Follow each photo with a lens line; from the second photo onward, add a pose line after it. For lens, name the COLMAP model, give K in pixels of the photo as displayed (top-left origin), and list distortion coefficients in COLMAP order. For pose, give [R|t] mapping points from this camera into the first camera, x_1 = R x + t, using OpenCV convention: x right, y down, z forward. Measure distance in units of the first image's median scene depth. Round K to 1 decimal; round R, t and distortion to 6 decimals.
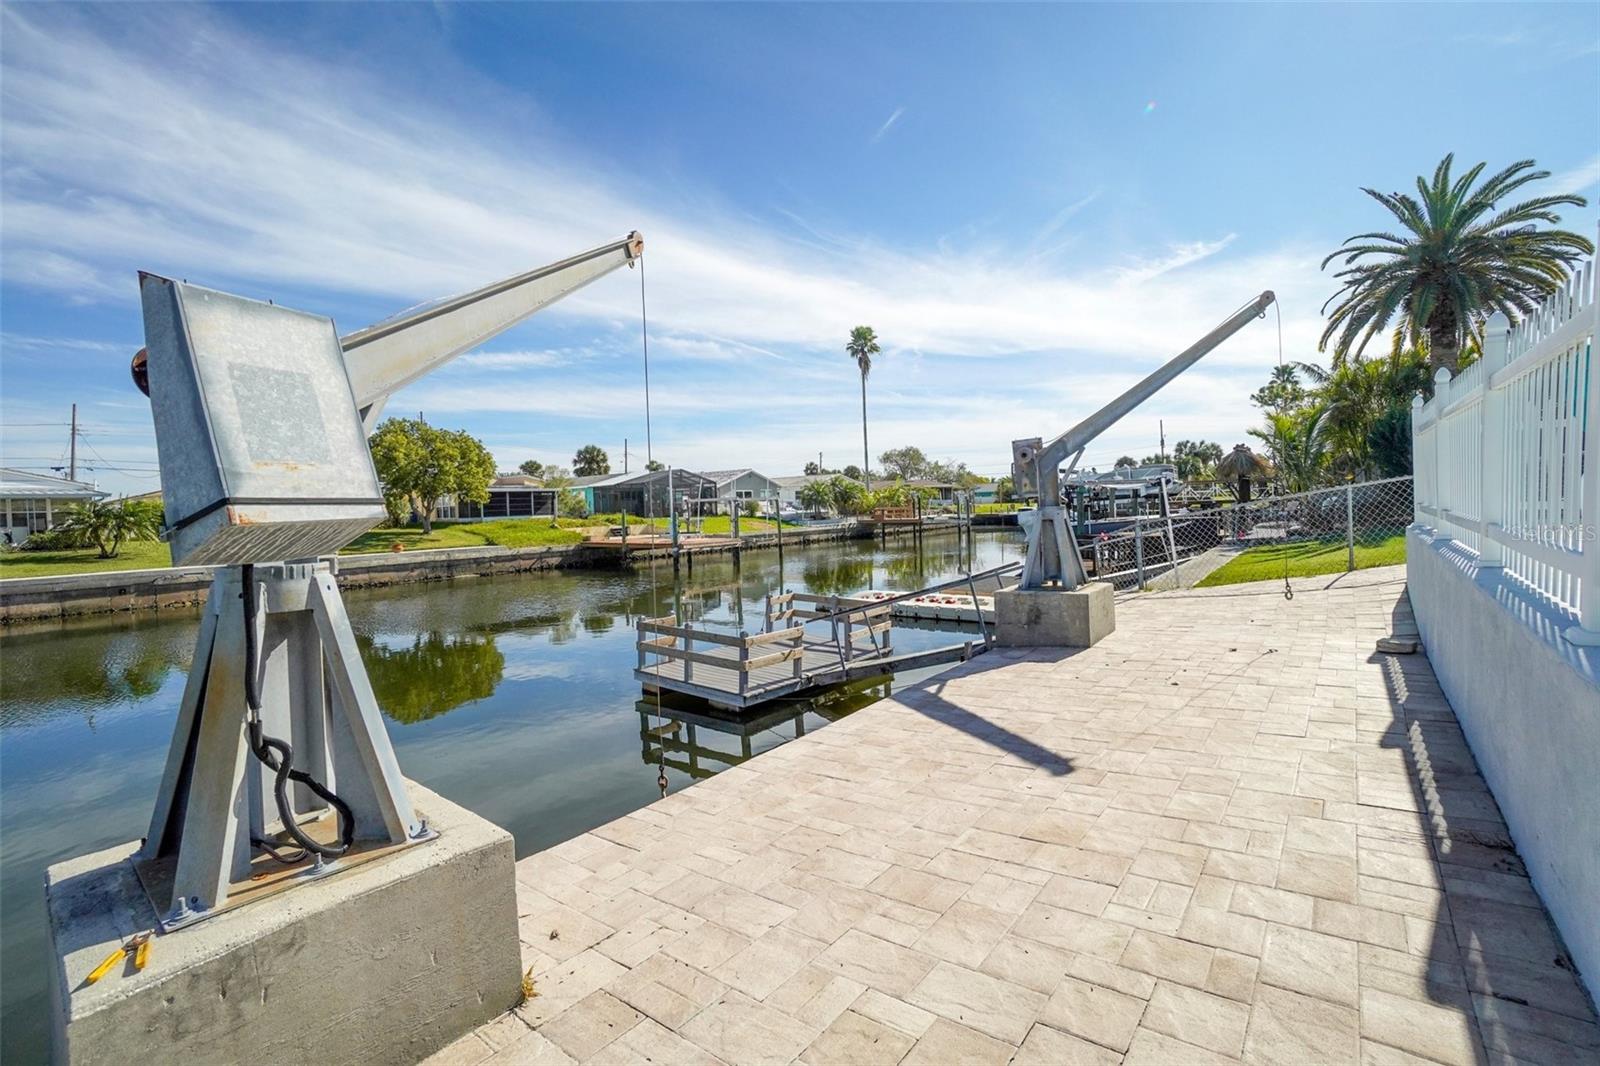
lens RADIAL K [[707.9, 0, 800.0], [0, 707.9, 533.0], [0, 0, 1]] dist [-0.054171, 0.016729]
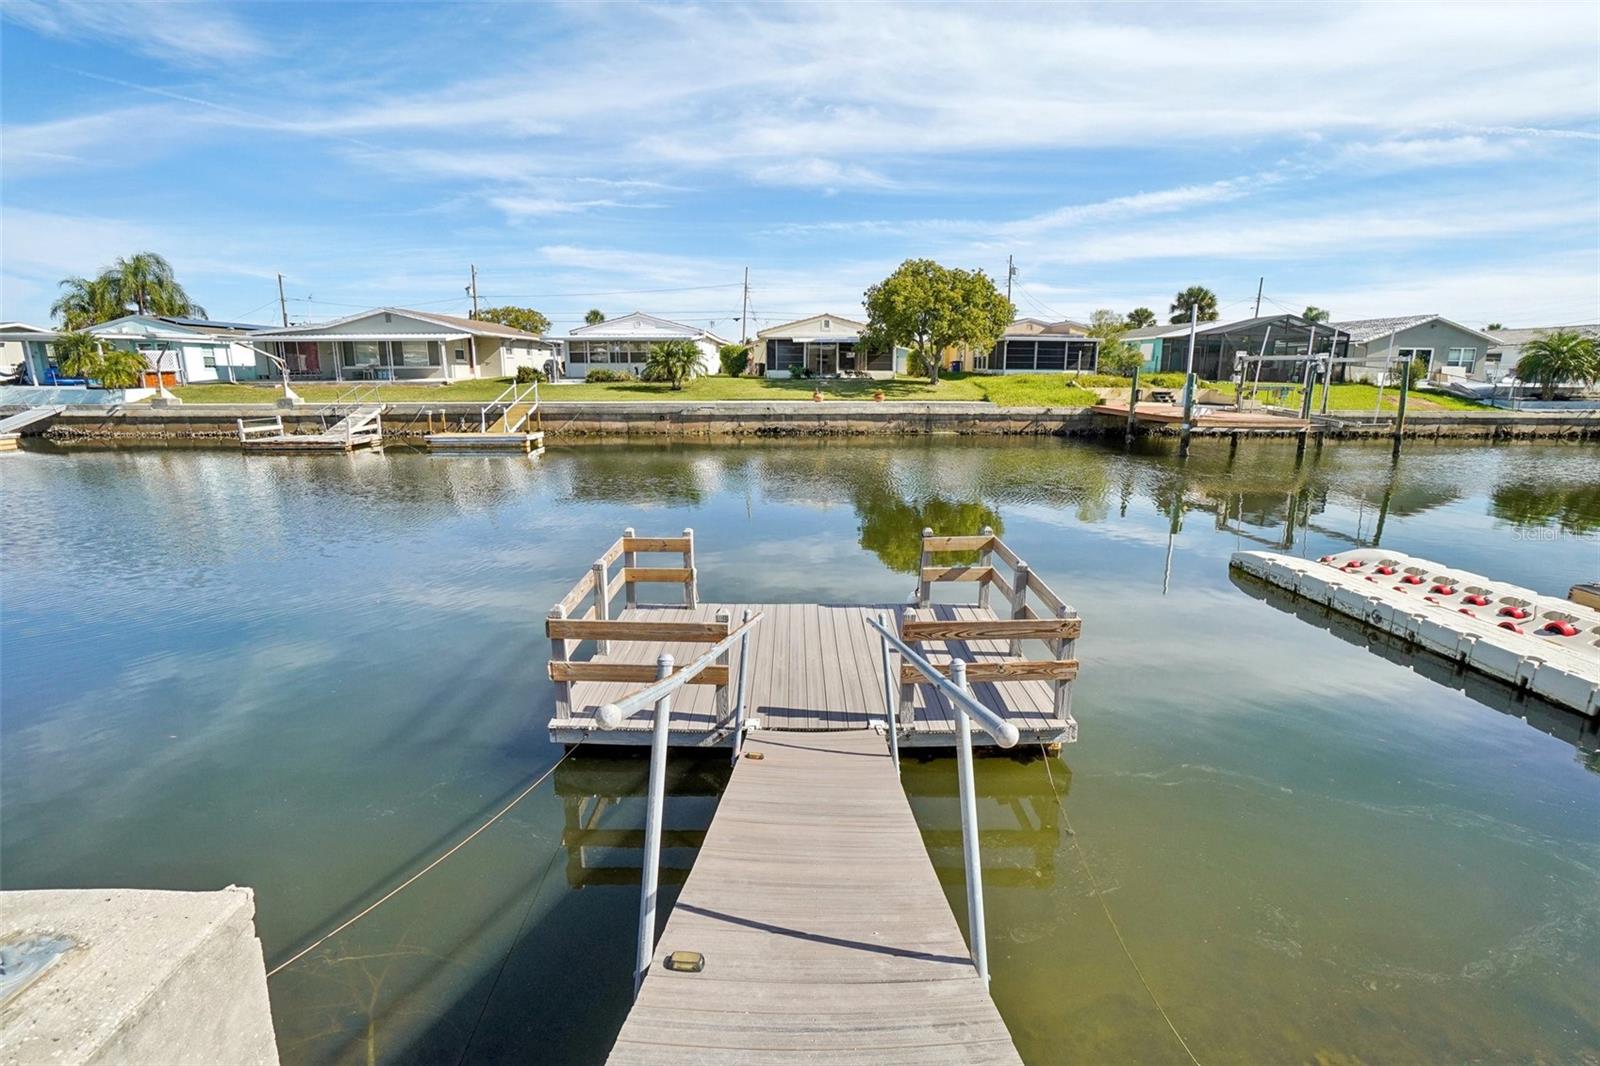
lens RADIAL K [[707.9, 0, 800.0], [0, 707.9, 533.0], [0, 0, 1]] dist [-0.054171, 0.016729]
pose [[0.644494, 0.206381, -0.736230, 0.104246], [-0.053128, 0.972644, 0.226144, -0.009615], [0.762761, -0.106634, 0.637828, 0.228406]]
